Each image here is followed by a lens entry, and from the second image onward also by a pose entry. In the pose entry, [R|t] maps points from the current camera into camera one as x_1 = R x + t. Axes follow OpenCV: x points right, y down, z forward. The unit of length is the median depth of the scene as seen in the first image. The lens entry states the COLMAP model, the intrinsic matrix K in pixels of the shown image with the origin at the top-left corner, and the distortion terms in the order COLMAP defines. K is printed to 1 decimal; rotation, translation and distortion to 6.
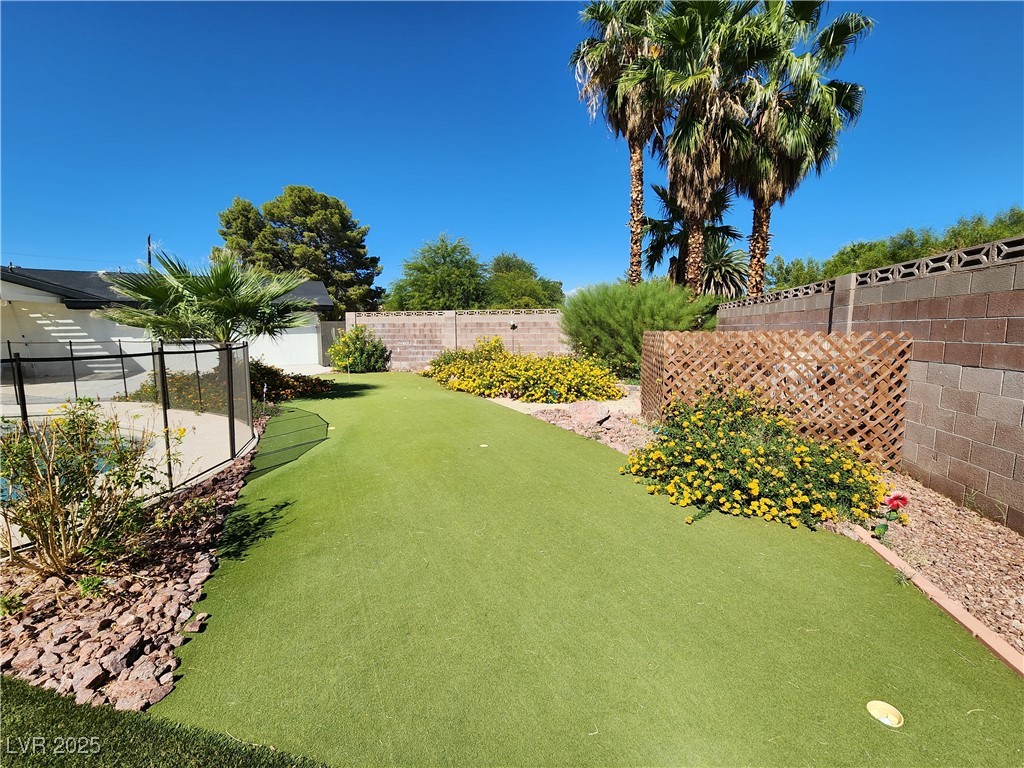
lens RADIAL K [[422.2, 0, 511.5], [0, 422.2, 381.7], [0, 0, 1]] dist [-0.001663, 0.000941]
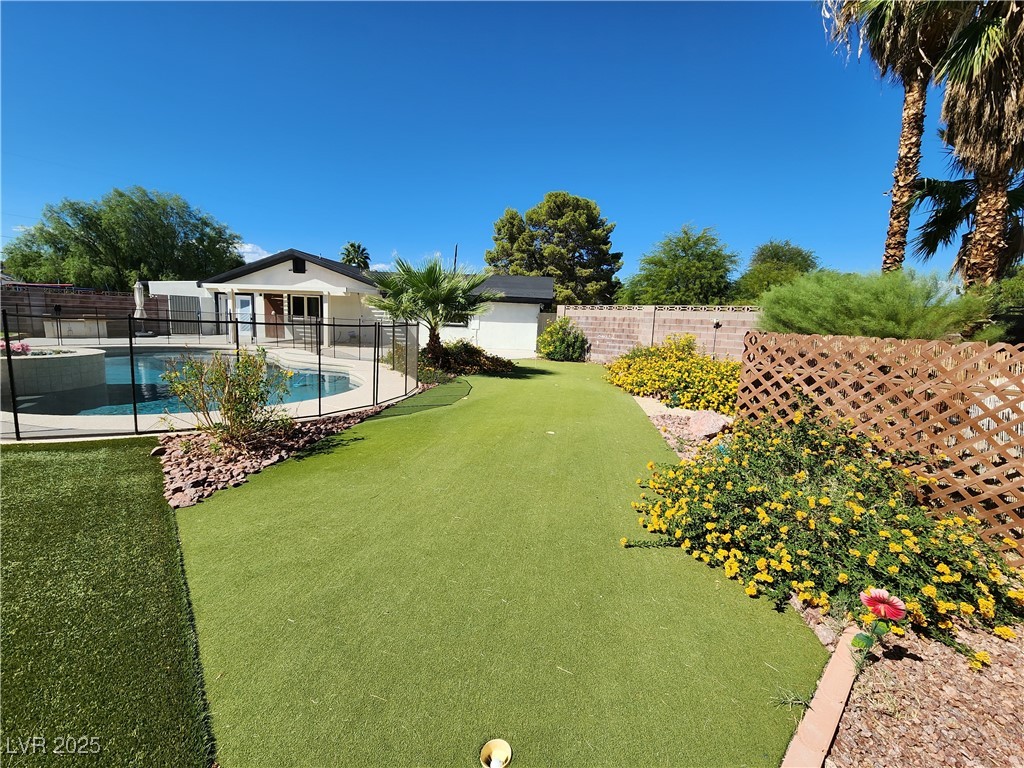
lens RADIAL K [[422.2, 0, 513.7], [0, 422.2, 382.1], [0, 0, 1]] dist [-0.001663, 0.000941]
pose [[0.826249, 0.121147, -0.550123, 0.142975], [-0.114898, 0.992314, 0.045956, -0.003172], [0.551462, 0.025237, 0.833818, 0.028107]]
